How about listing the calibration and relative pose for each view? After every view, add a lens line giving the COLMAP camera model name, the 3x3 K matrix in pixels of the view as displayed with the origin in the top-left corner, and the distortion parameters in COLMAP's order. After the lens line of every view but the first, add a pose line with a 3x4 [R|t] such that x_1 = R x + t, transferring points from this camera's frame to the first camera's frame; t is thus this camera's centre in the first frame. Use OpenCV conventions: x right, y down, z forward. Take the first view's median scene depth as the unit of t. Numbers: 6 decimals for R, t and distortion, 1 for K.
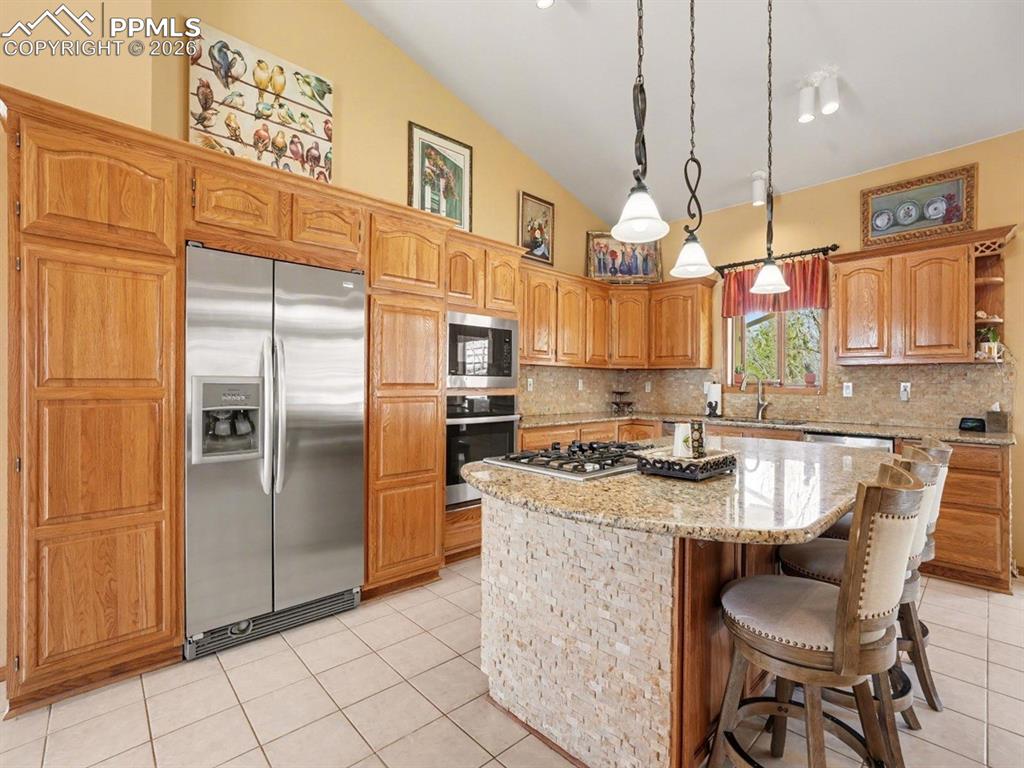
lens RADIAL K [[499.4, 0, 548.3], [0, 499.4, 382.0], [0, 0, 1]] dist [-0.022936, 0.000699]
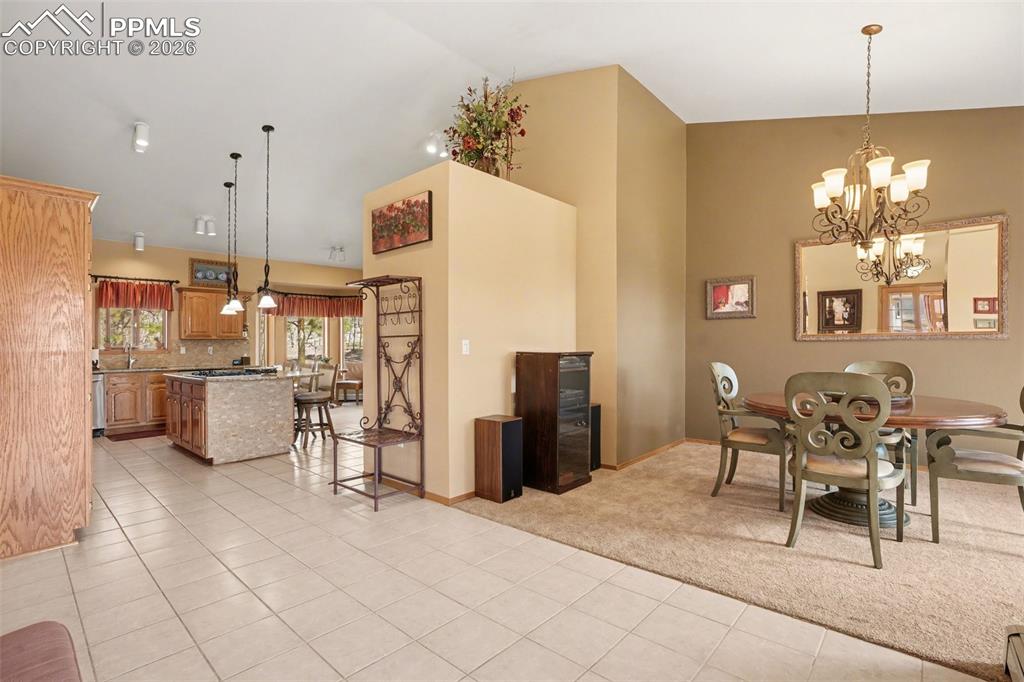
lens RADIAL K [[463.5, 0, 514.4], [0, 463.5, 338.1], [0, 0, 1]] dist [-0.026664, 0.005276]
pose [[-0.082014, 0.002223, 0.996629, -1.518894], [0.007557, 0.999970, -0.001608, -0.025338], [-0.996602, 0.007400, -0.082029, -0.255363]]
